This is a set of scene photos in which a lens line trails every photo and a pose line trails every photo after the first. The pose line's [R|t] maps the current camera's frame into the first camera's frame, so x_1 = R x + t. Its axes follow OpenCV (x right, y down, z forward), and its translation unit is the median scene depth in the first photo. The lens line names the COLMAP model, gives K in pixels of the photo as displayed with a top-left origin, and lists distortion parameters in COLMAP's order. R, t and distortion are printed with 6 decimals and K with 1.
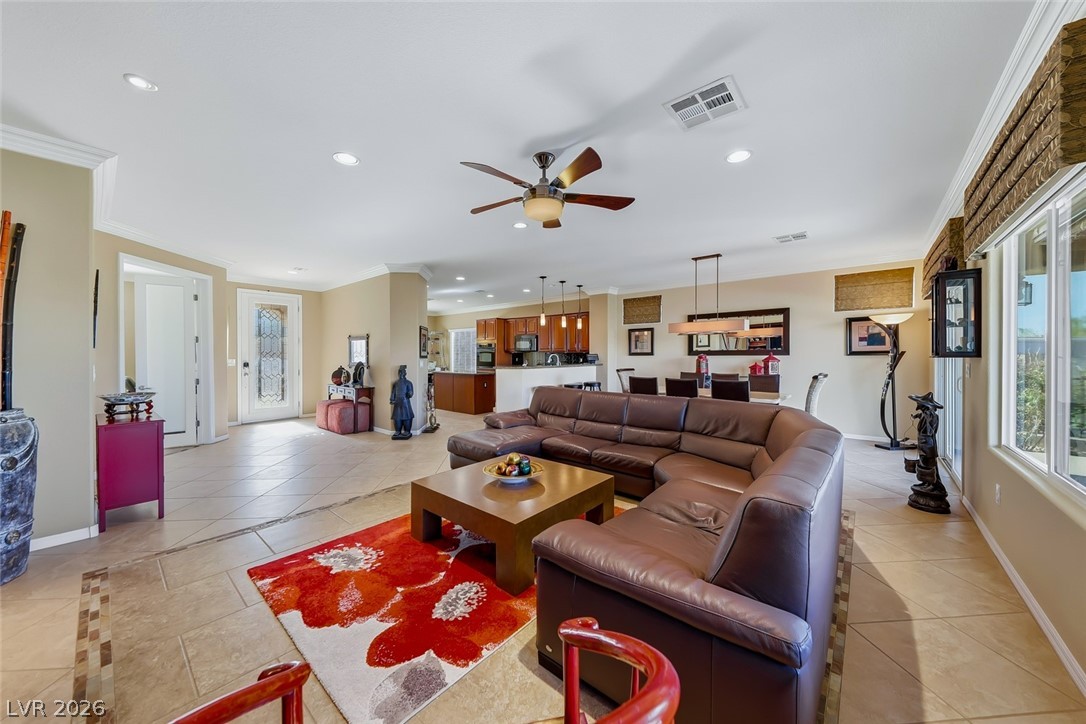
lens RADIAL K [[376.2, 0, 539.3], [0, 376.2, 358.4], [0, 0, 1]] dist [0.018840, -0.007081]
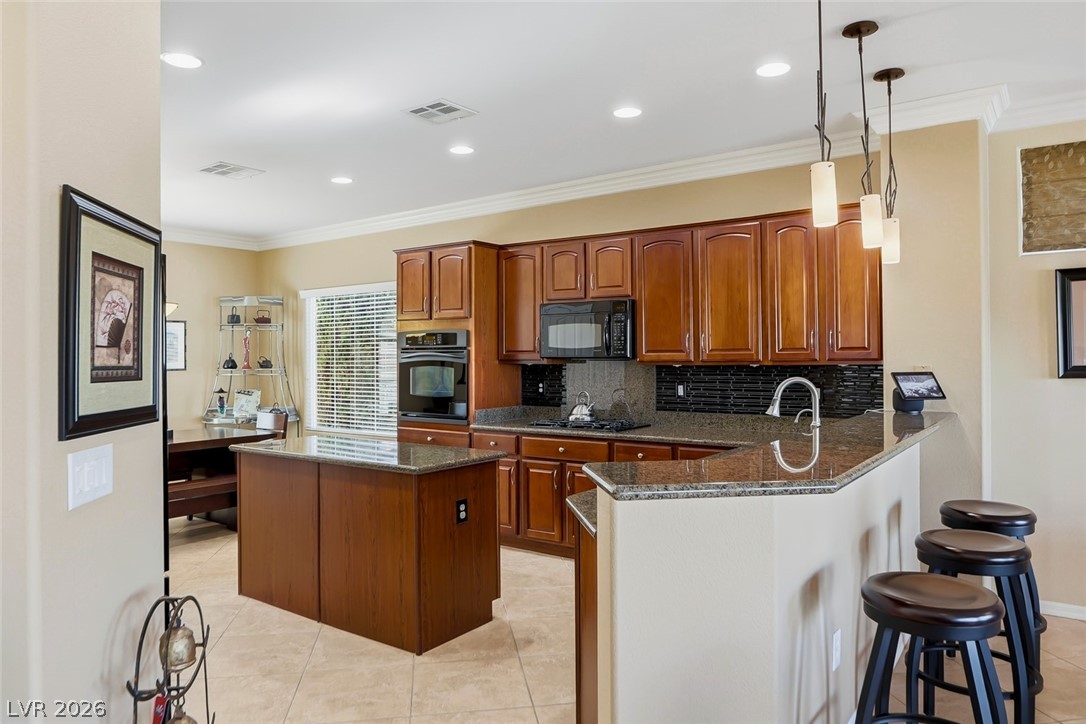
lens RADIAL K [[730.5, 0, 541.5], [0, 730.5, 356.6], [0, 0, 1]] dist [-0.008545, -0.002471]
pose [[0.996786, -0.007868, 0.079719, -0.172868], [0.008716, 0.999909, -0.010295, -0.024570], [-0.079631, 0.010957, 0.996764, 0.734394]]
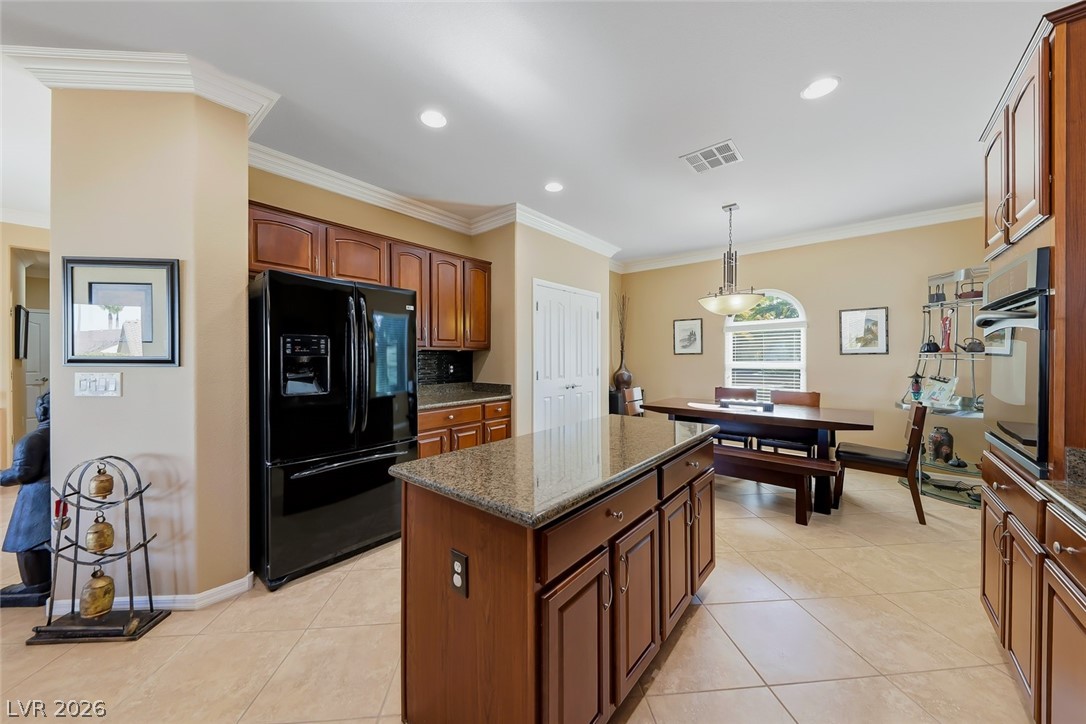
lens RADIAL K [[379.9, 0, 540.3], [0, 379.9, 360.9], [0, 0, 1]] dist [0.020466, -0.007082]
pose [[0.011960, 0.009371, -0.999885, -0.005742], [-0.005926, 0.999939, 0.009301, -0.010634], [0.999911, 0.005814, 0.012014, 1.367881]]
